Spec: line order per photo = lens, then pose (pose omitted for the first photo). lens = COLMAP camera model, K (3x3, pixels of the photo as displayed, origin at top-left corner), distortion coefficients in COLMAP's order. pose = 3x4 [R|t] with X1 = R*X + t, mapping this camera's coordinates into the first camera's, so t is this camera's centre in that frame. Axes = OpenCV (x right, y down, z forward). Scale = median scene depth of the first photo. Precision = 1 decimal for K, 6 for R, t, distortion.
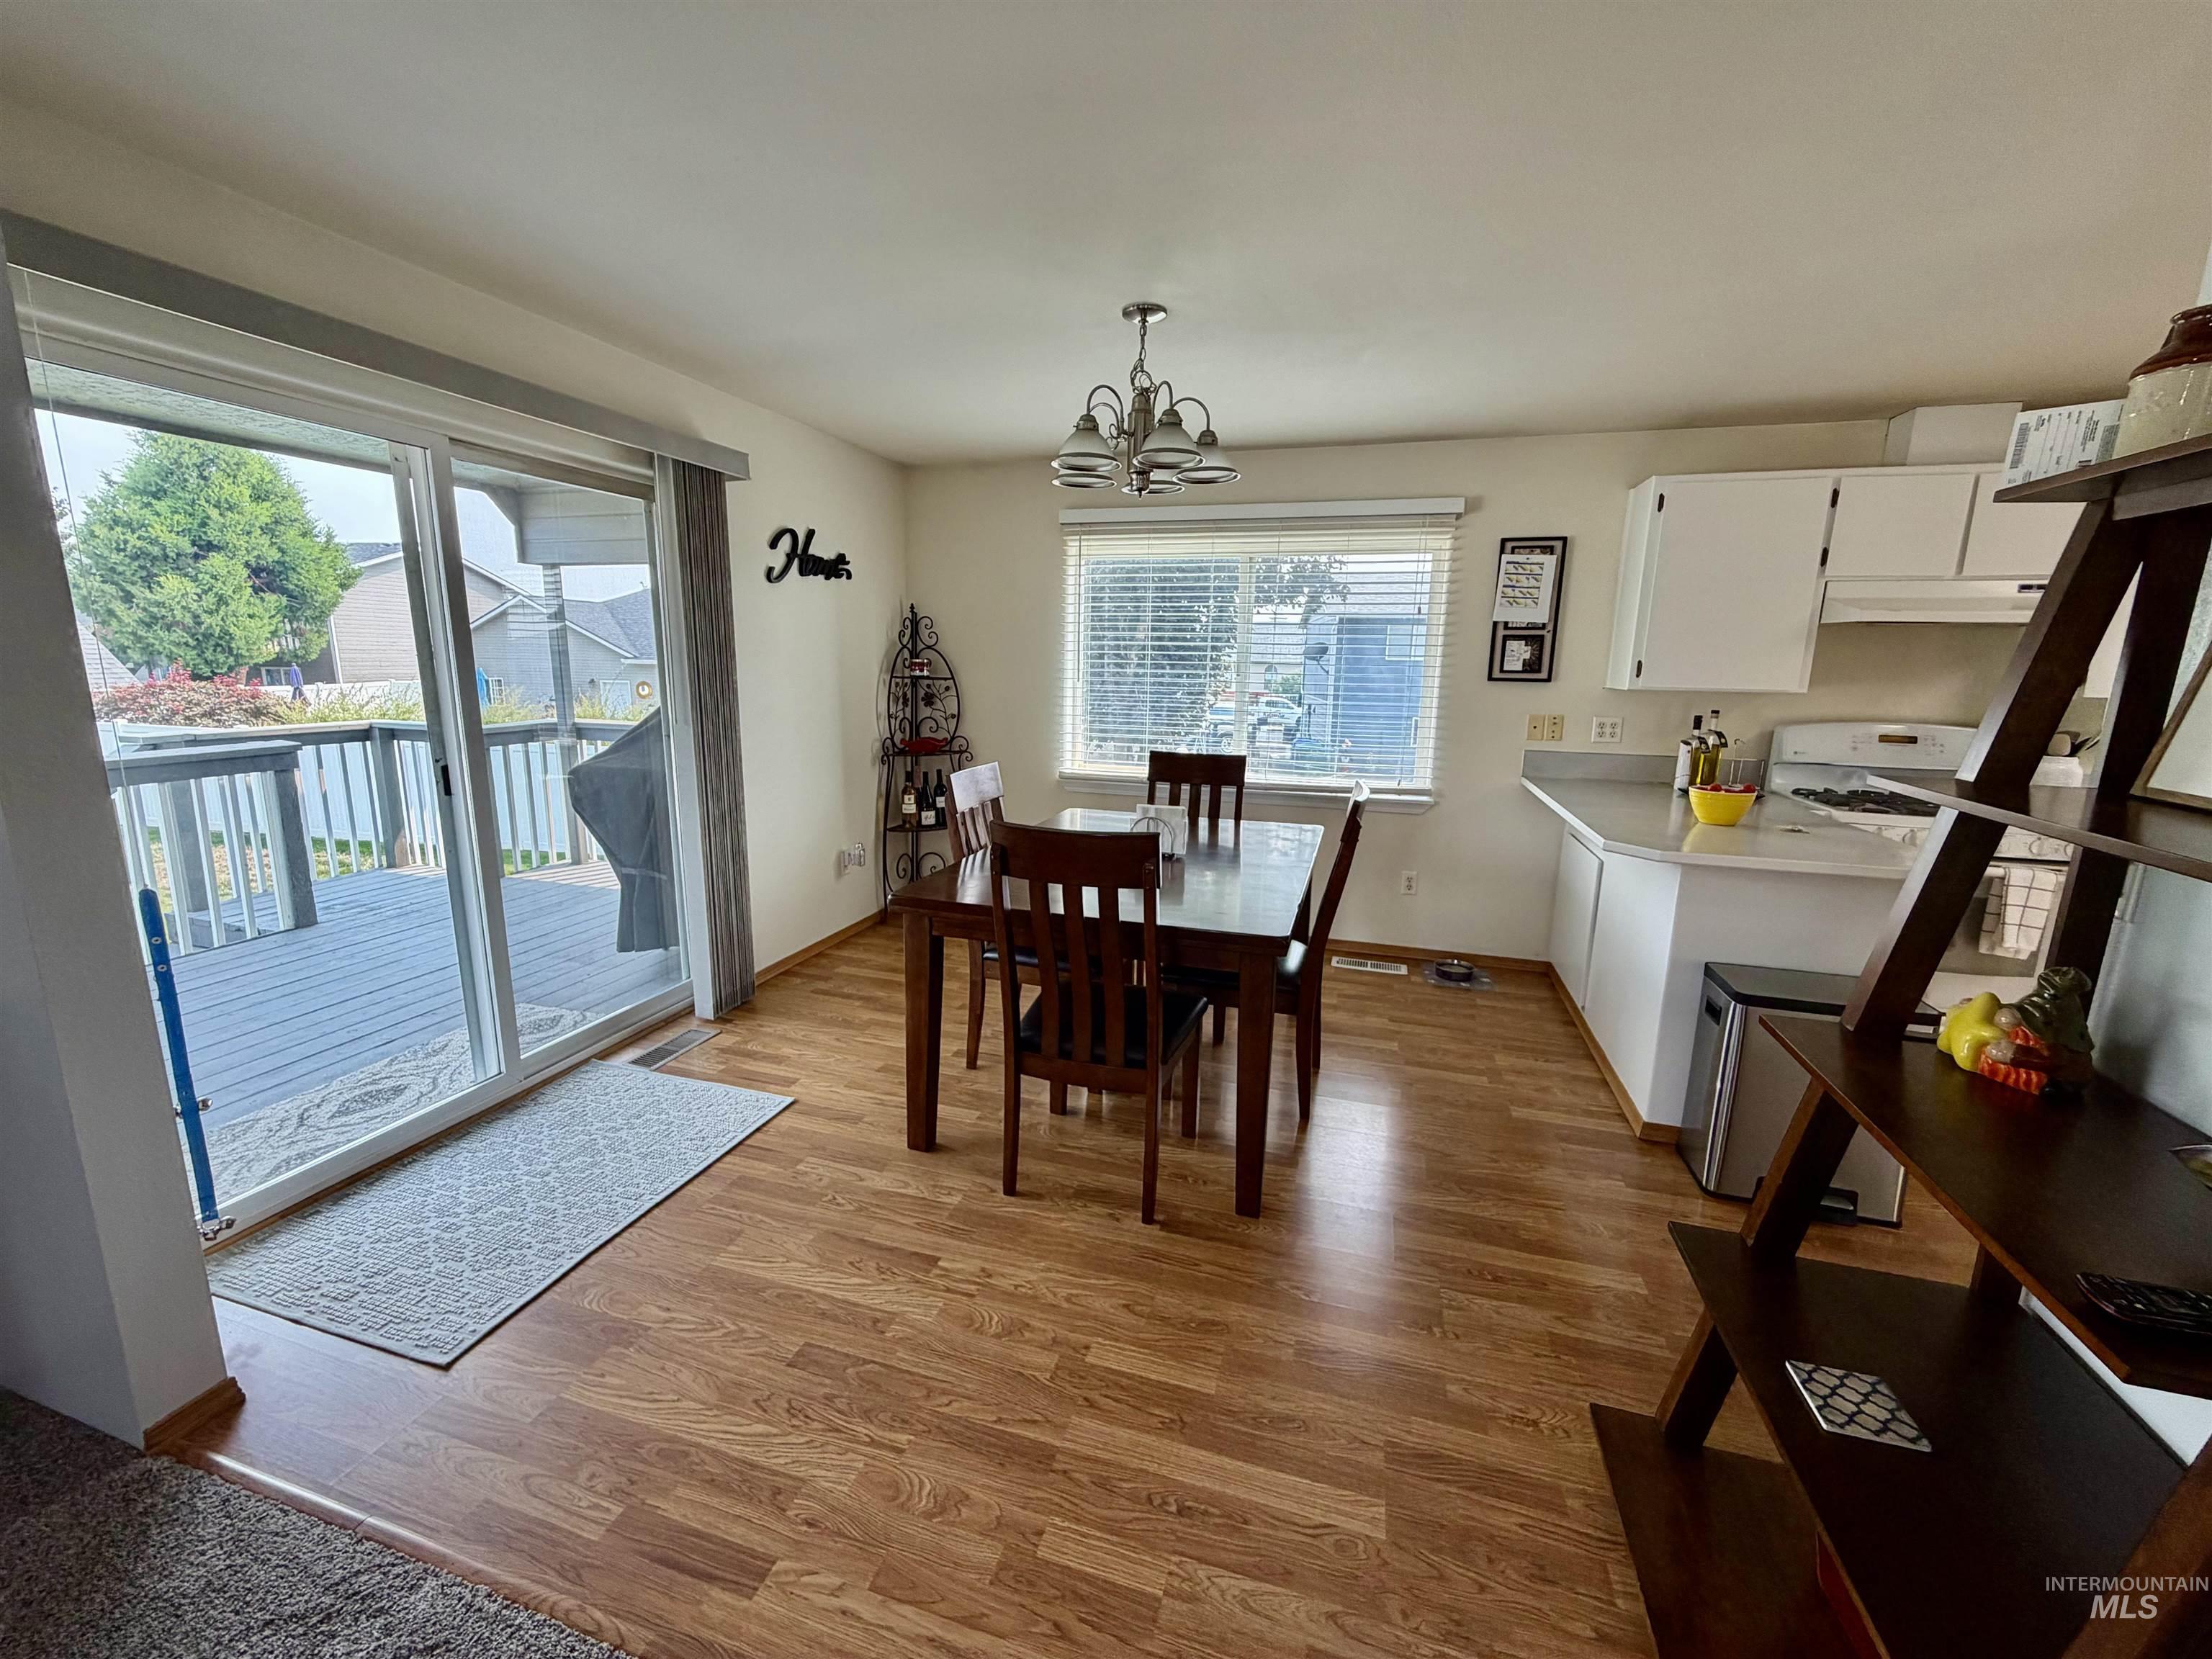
lens RADIAL K [[883.4, 0, 1089.0], [0, 883.4, 826.5], [0, 0, 1]] dist [0.000404, -0.000704]
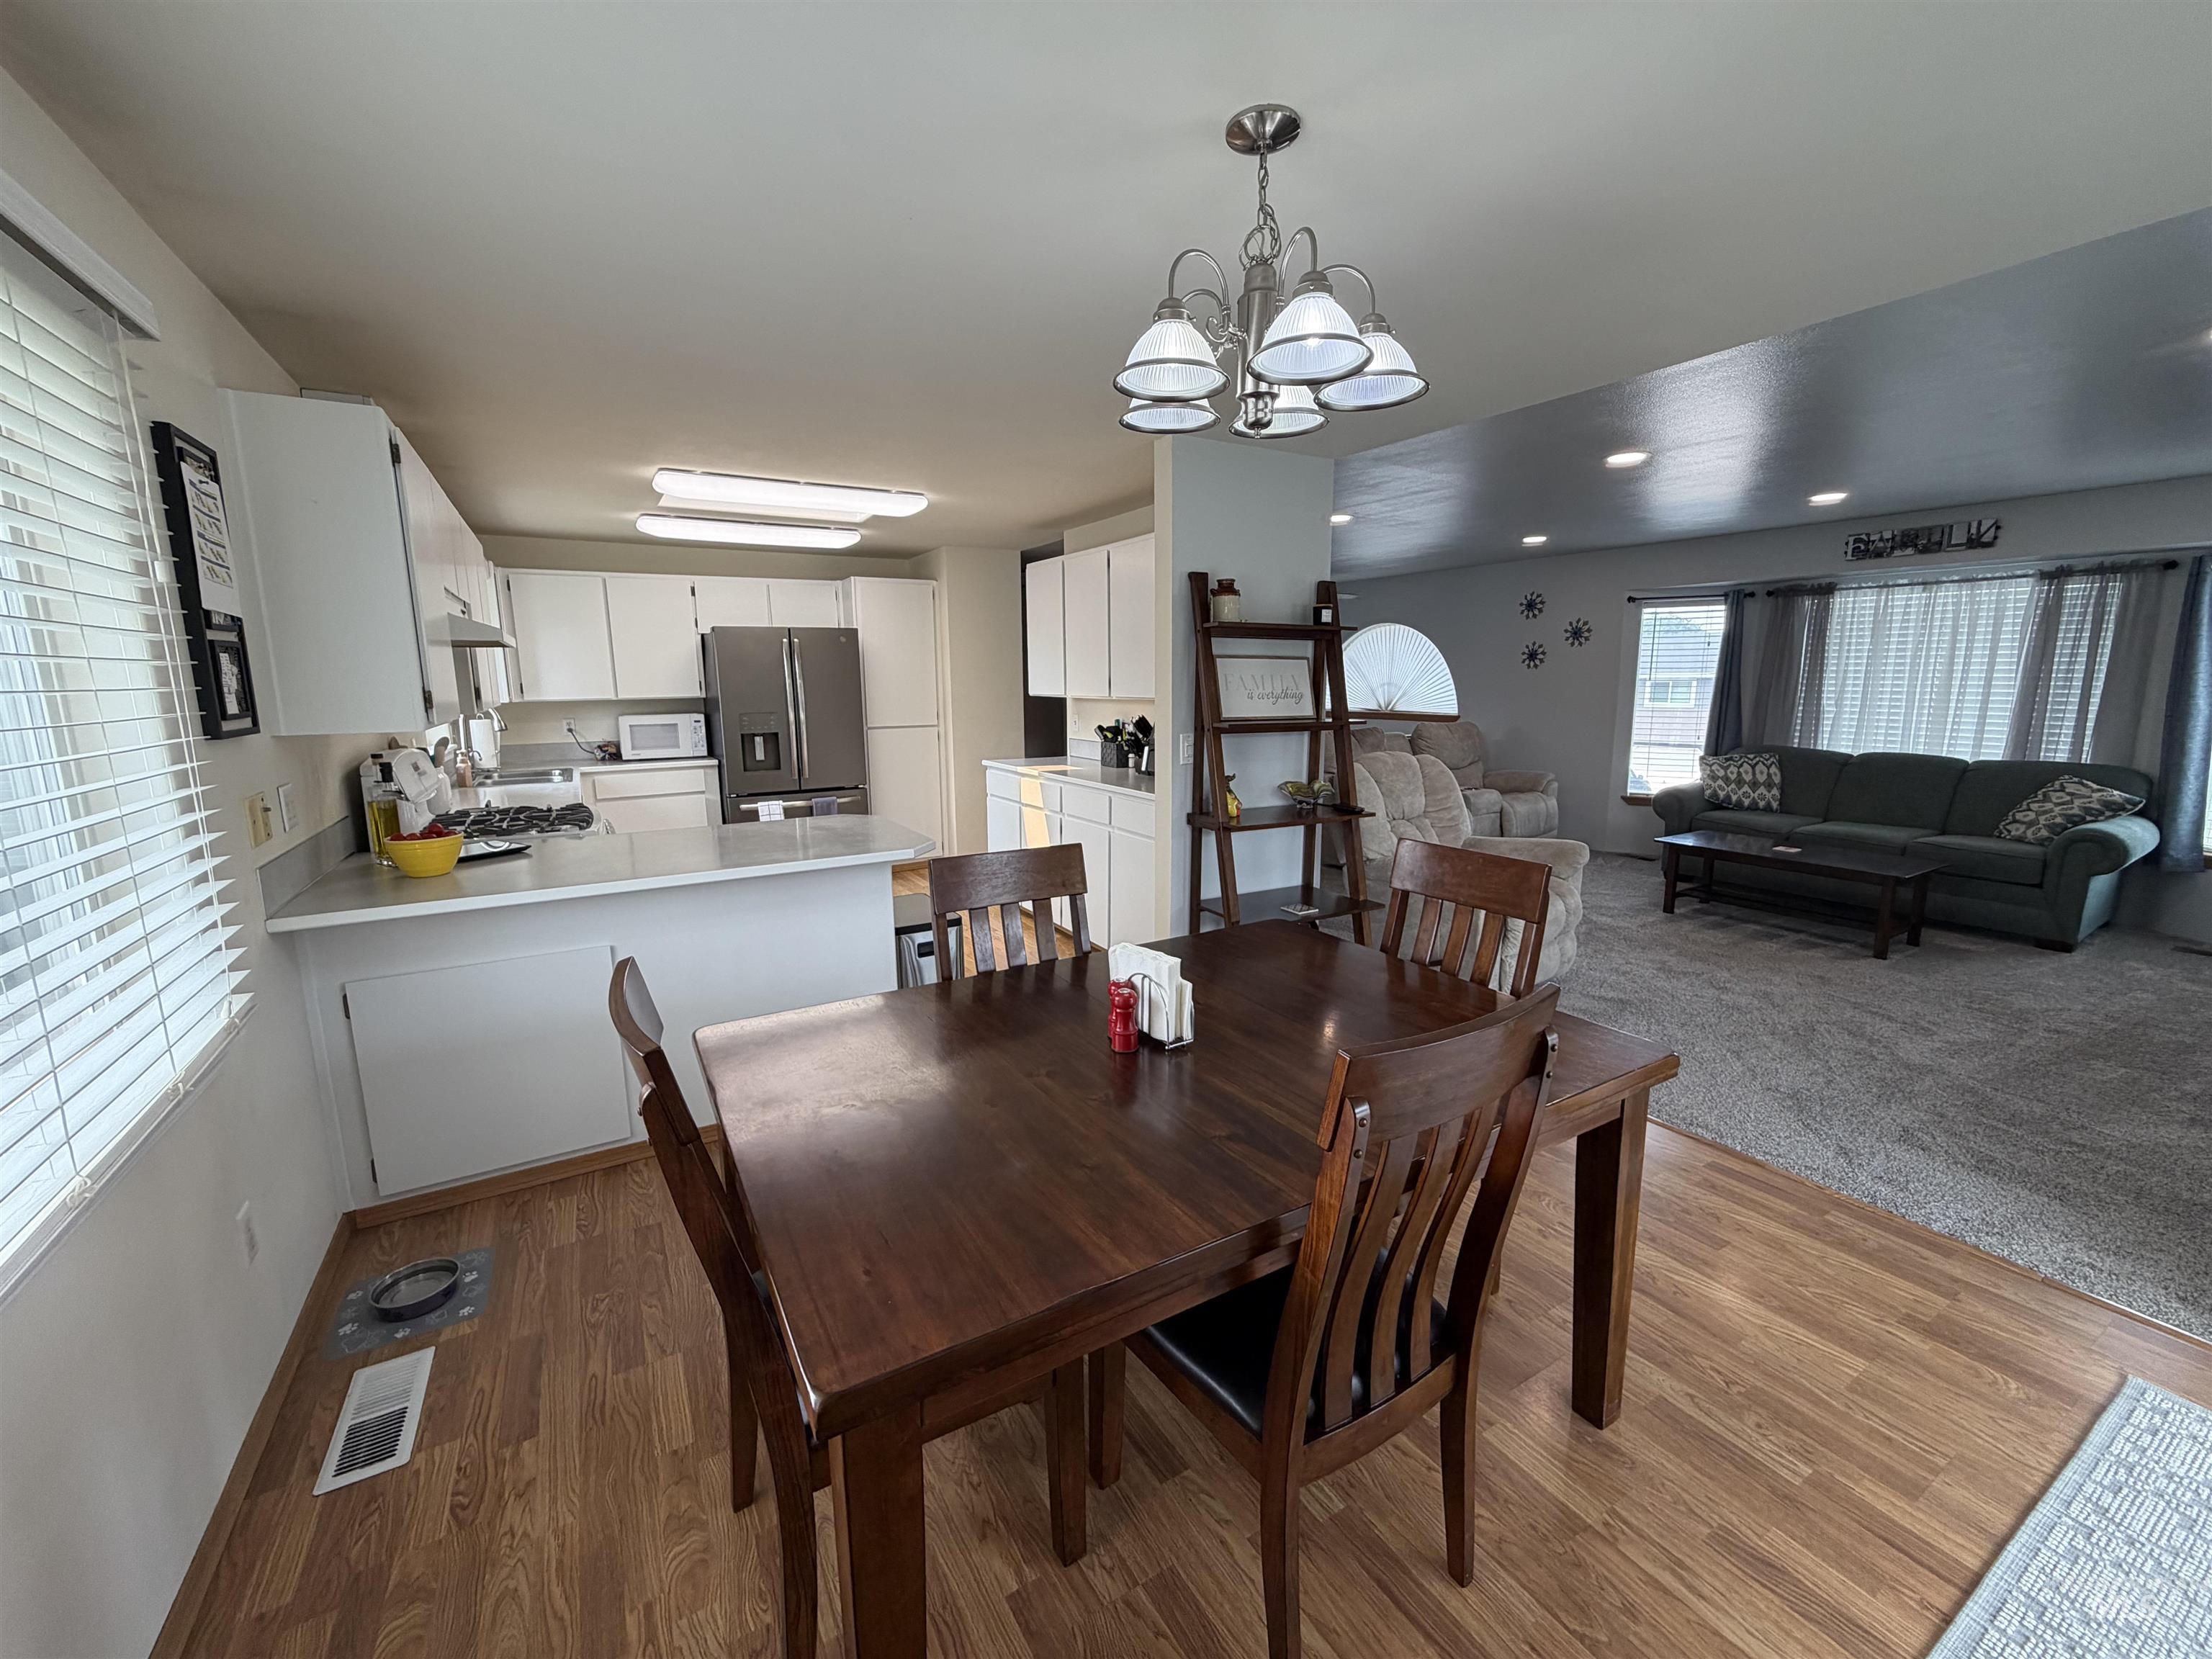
lens RADIAL K [[875.4, 0, 1102.8], [0, 875.4, 828.8], [0, 0, 1]] dist [-0.002002, 0.000376]
pose [[-0.741756, -0.125983, 0.658730, -0.193503], [0.121928, 0.940499, 0.317167, -0.213962], [-0.659493, 0.315578, -0.682260, 1.043429]]
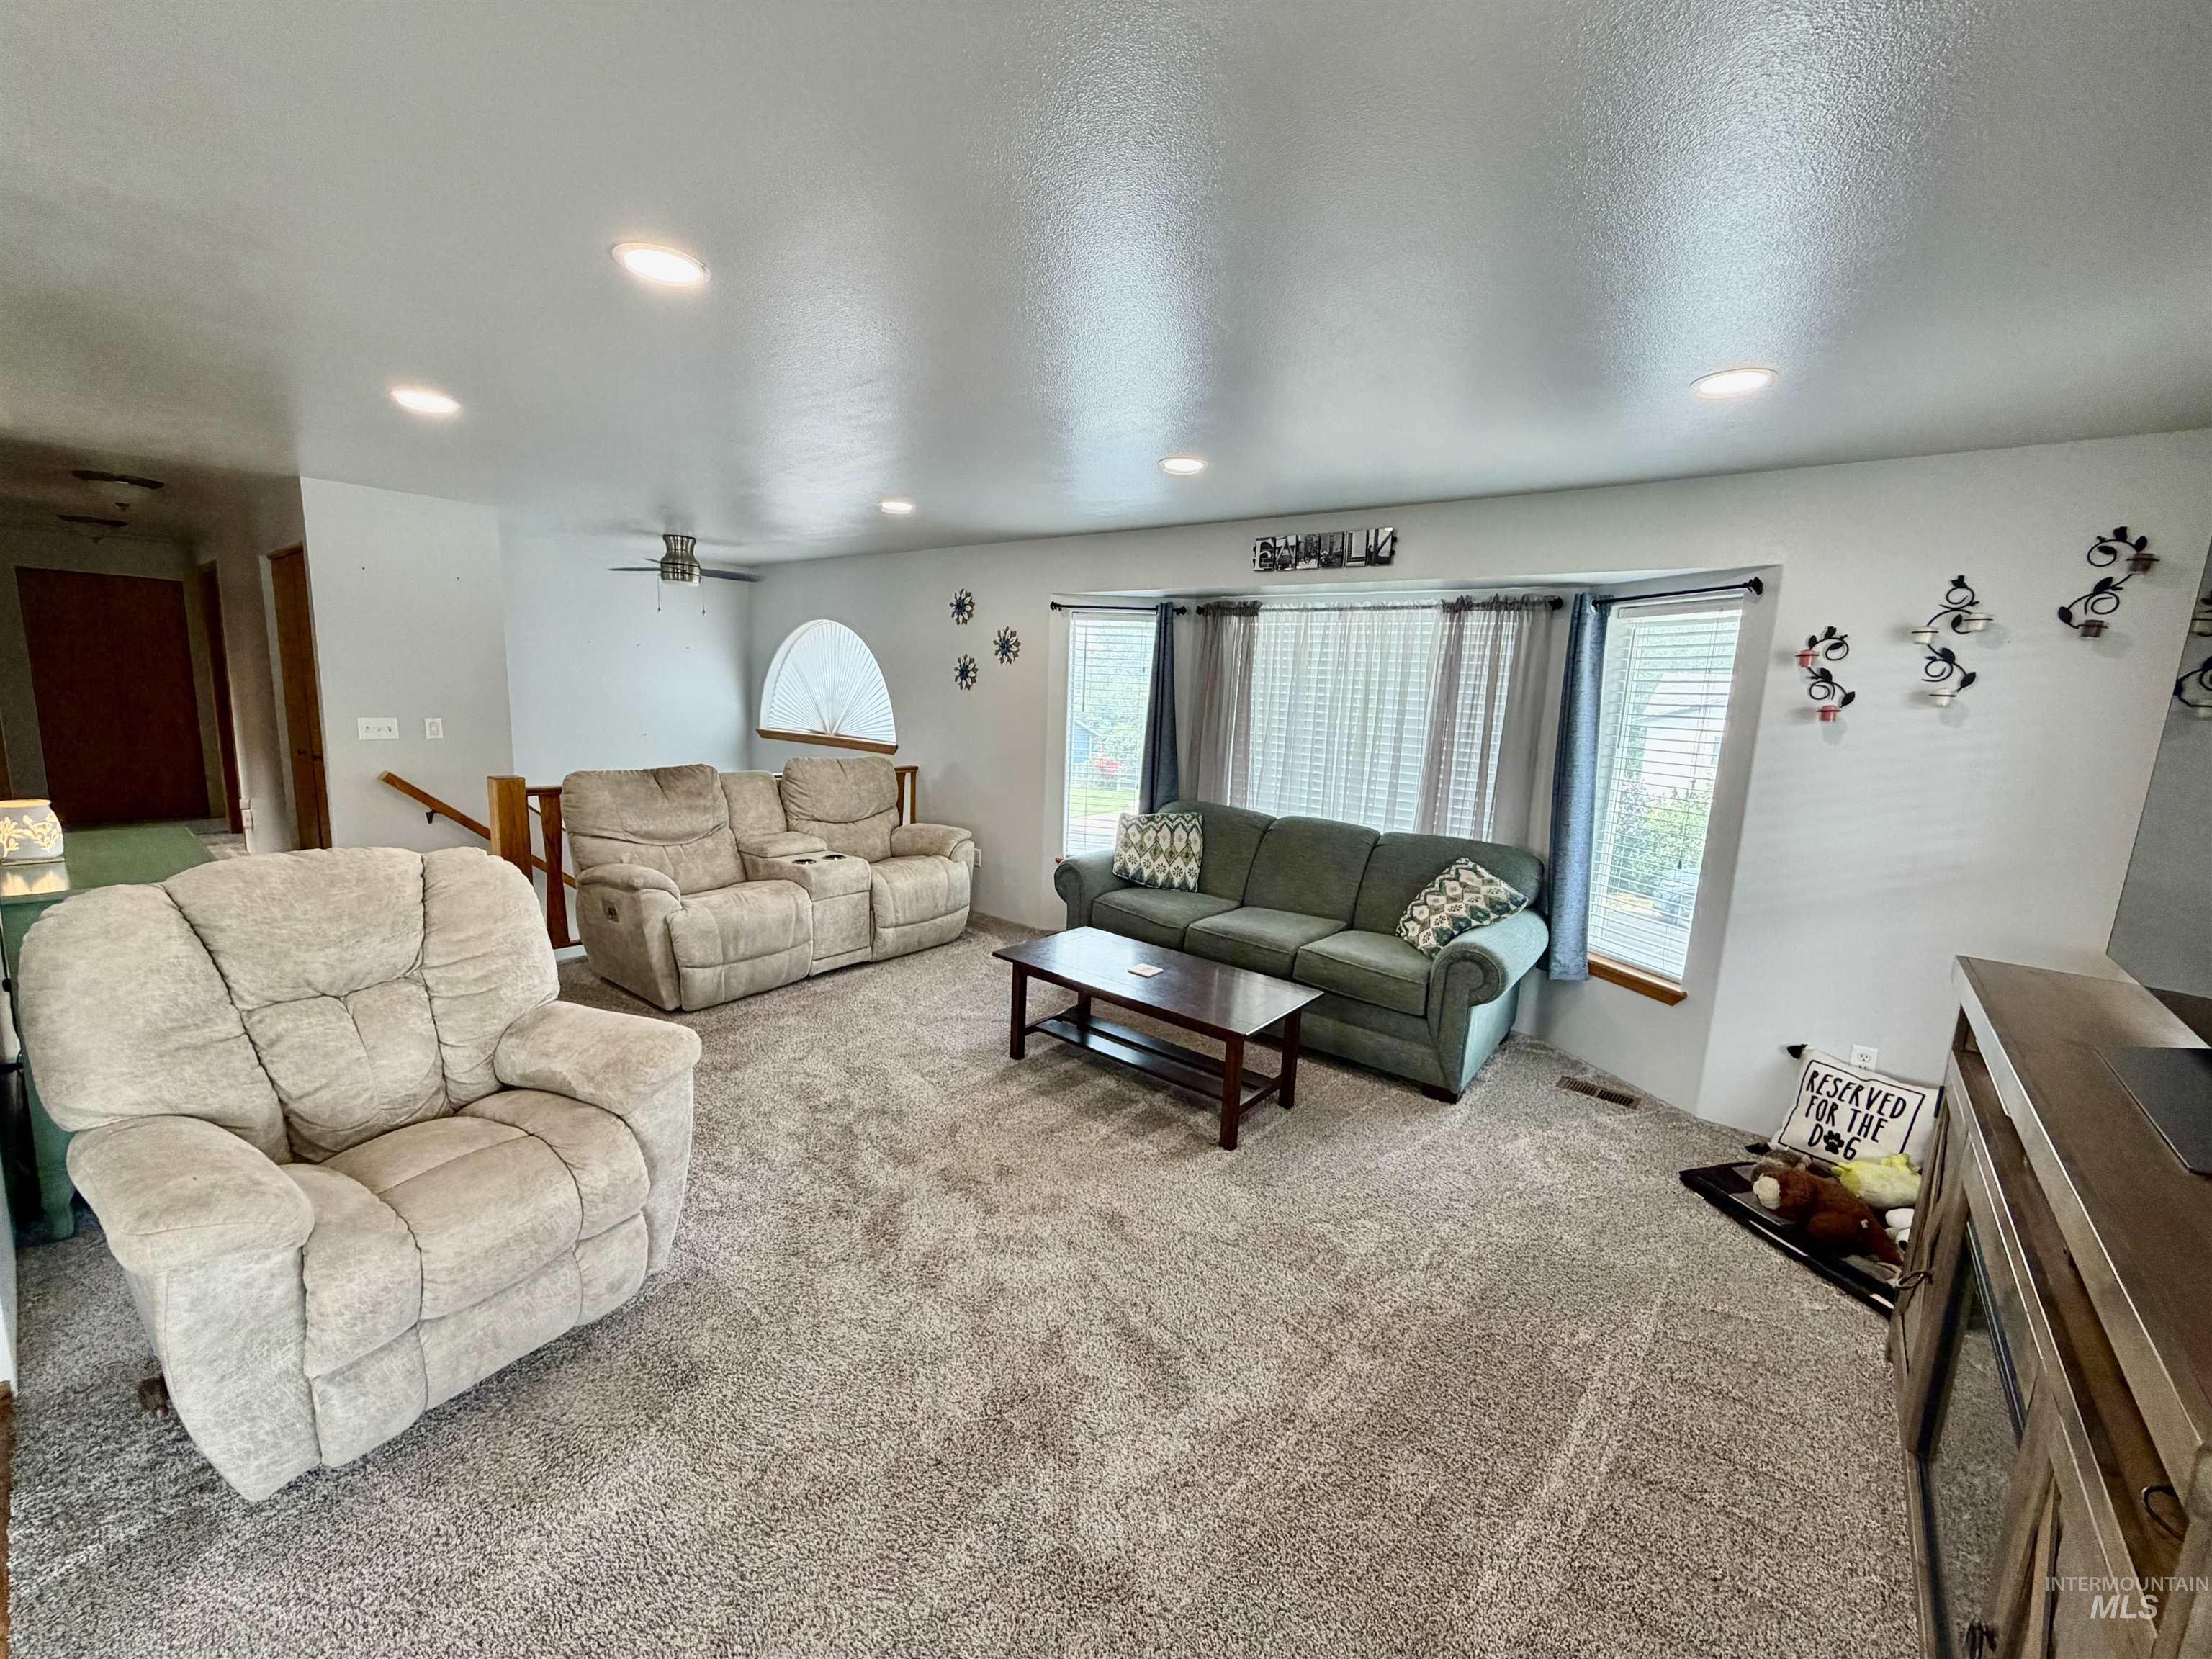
lens RADIAL K [[875.4, 0, 1102.8], [0, 875.4, 828.8], [0, 0, 1]] dist [-0.002002, 0.000376]
pose [[-0.924973, -0.118782, 0.360993, -0.360012], [0.010134, 0.941852, 0.335875, -0.091316], [-0.379897, 0.314333, -0.869984, 0.265420]]
